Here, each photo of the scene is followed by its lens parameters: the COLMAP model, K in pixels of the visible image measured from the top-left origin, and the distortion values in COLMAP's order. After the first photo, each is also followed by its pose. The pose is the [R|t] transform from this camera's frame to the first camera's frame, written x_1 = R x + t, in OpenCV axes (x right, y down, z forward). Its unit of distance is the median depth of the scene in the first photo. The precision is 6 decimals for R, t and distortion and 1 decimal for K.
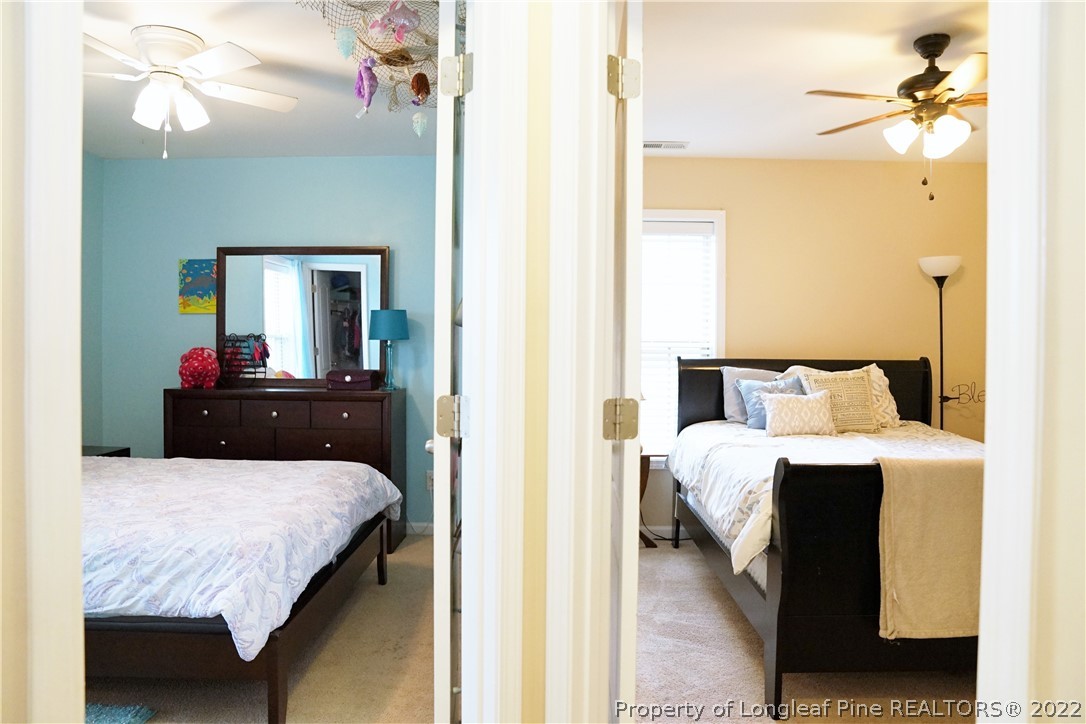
lens RADIAL K [[748.5, 0, 541.2], [0, 748.5, 358.9], [0, 0, 1]] dist [-0.094394, 0.035902]
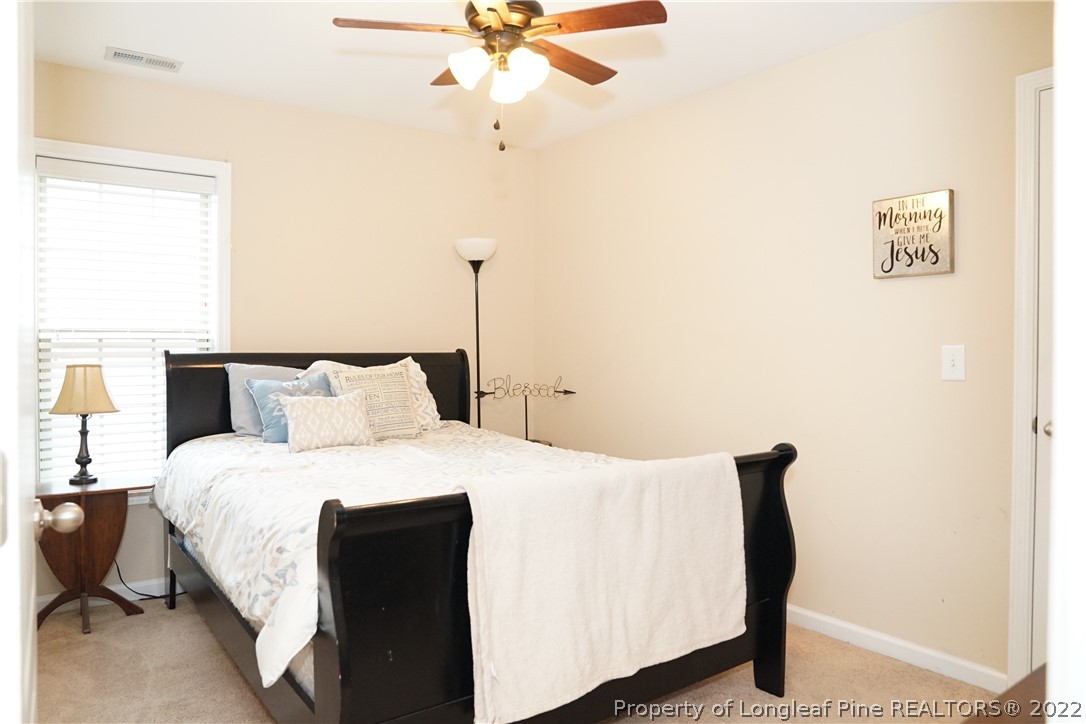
lens RADIAL K [[748.5, 0, 539.7], [0, 748.5, 360.8], [0, 0, 1]] dist [-0.094394, 0.035902]
pose [[0.798849, -0.015864, 0.601323, 0.047013], [0.011990, 0.999874, 0.010450, 0.003845], [-0.601412, -0.001138, 0.798938, 0.213731]]
